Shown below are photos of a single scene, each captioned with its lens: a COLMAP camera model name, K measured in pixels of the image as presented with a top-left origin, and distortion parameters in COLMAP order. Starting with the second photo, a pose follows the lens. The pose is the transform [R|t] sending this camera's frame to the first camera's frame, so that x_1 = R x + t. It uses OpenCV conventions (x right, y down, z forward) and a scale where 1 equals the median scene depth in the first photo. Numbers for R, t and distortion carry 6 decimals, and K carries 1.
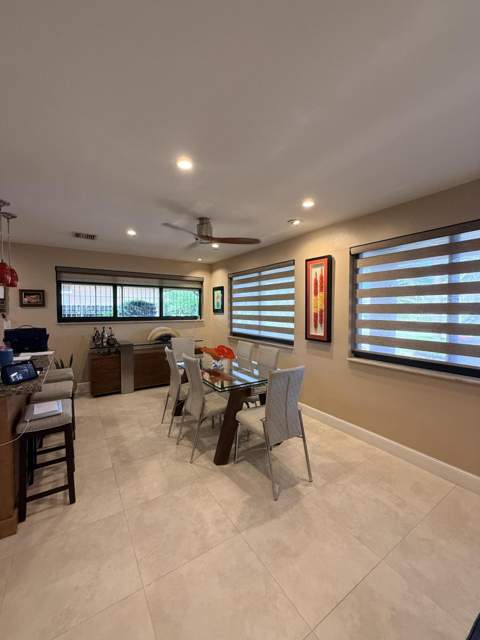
lens RADIAL K [[256.1, 0, 240.0], [0, 256.1, 320.6], [0, 0, 1]] dist [-0.001199, -0.000976]
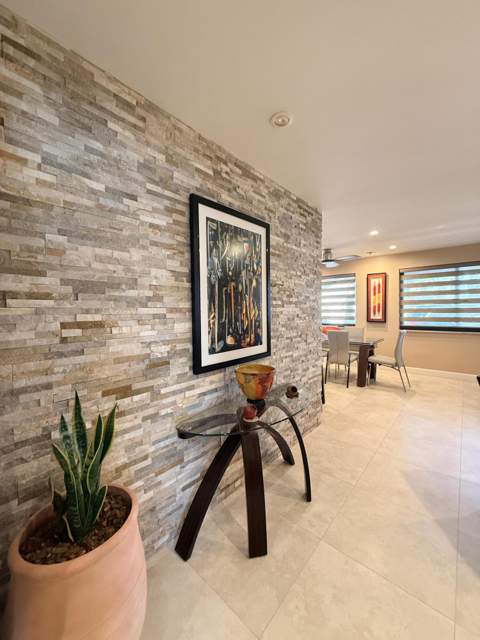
lens RADIAL K [[256.1, 0, 239.9], [0, 256.1, 319.0], [0, 0, 1]] dist [-0.001199, -0.000976]
pose [[0.965044, -0.019279, 0.261380, -1.116302], [0.022233, 0.999718, -0.008350, 0.057967], [-0.261145, 0.013869, 0.965200, -0.444118]]
